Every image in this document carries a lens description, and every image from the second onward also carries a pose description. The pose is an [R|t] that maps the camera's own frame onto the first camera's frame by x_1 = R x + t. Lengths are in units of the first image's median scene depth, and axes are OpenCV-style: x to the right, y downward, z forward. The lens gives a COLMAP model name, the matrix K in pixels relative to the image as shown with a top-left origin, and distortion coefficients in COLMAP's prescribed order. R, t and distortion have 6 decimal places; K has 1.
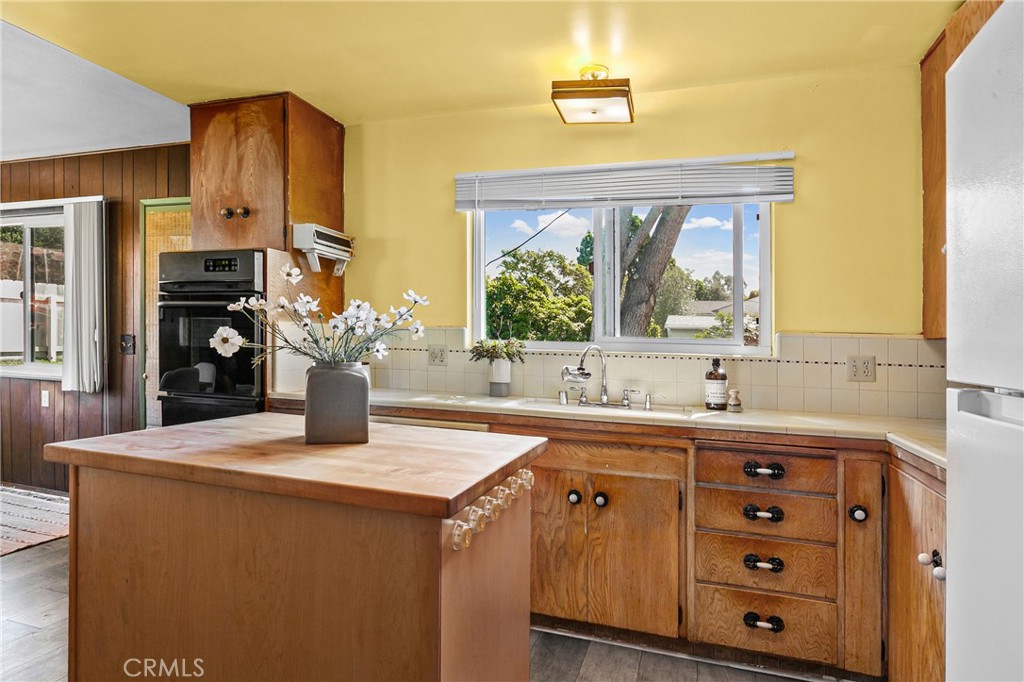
lens RADIAL K [[579.3, 0, 508.6], [0, 579.3, 345.5], [0, 0, 1]] dist [0.000269, 0.000414]
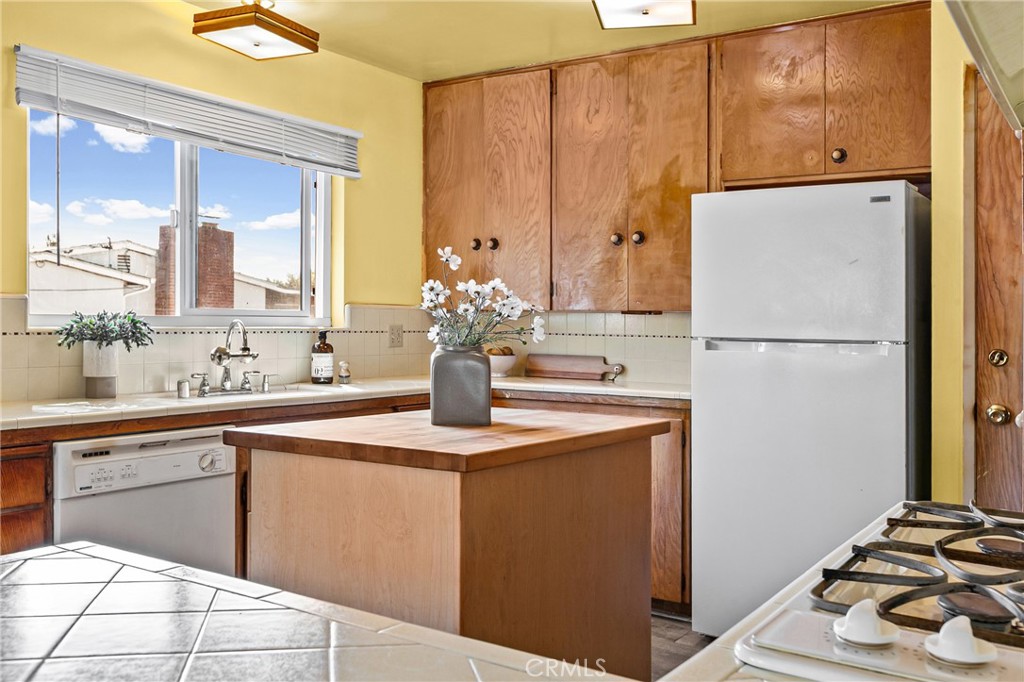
lens RADIAL K [[918.2, 0, 512.5], [0, 918.2, 322.5], [0, 0, 1]] dist [-0.013815, -0.002576]
pose [[0.271618, -0.024628, 0.962090, -0.288246], [-0.000813, 0.999666, 0.025820, -0.008998], [-0.962405, -0.007795, 0.271508, 0.076112]]
